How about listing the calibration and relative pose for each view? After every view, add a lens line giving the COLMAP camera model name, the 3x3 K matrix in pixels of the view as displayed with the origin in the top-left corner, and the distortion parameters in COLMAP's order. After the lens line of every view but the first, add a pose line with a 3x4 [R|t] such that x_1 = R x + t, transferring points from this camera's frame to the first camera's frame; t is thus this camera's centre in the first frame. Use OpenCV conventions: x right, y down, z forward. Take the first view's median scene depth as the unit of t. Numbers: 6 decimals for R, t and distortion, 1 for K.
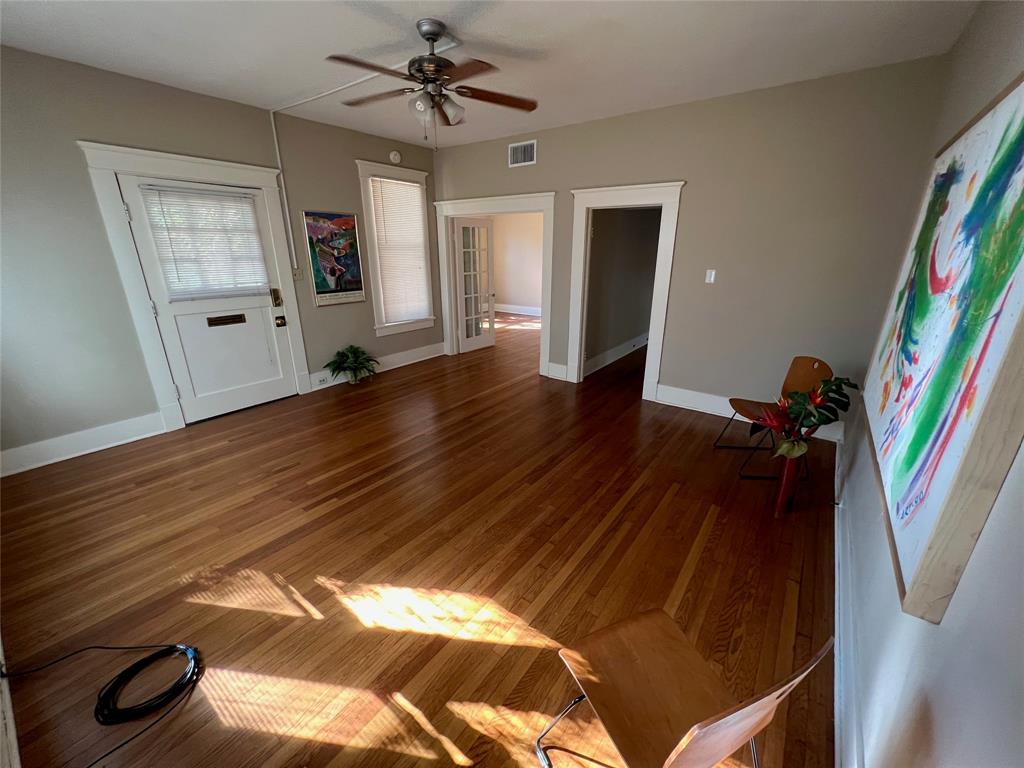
lens RADIAL K [[406.4, 0, 509.6], [0, 406.4, 381.2], [0, 0, 1]] dist [0.000911, 0.000355]
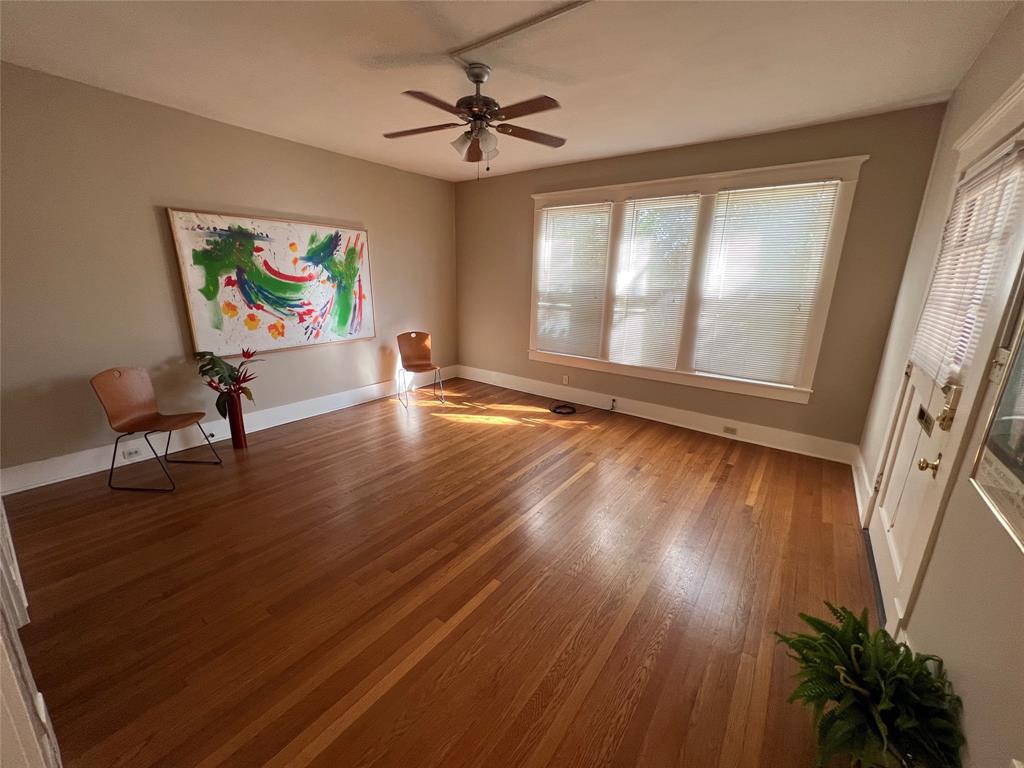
lens RADIAL K [[406.4, 0, 509.6], [0, 406.4, 381.2], [0, 0, 1]] dist [0.000911, 0.000355]
pose [[-0.999705, -0.022573, -0.009020, -0.133763], [-0.023854, 0.839650, 0.542604, -0.358259], [-0.004674, 0.542659, -0.839940, 1.112260]]
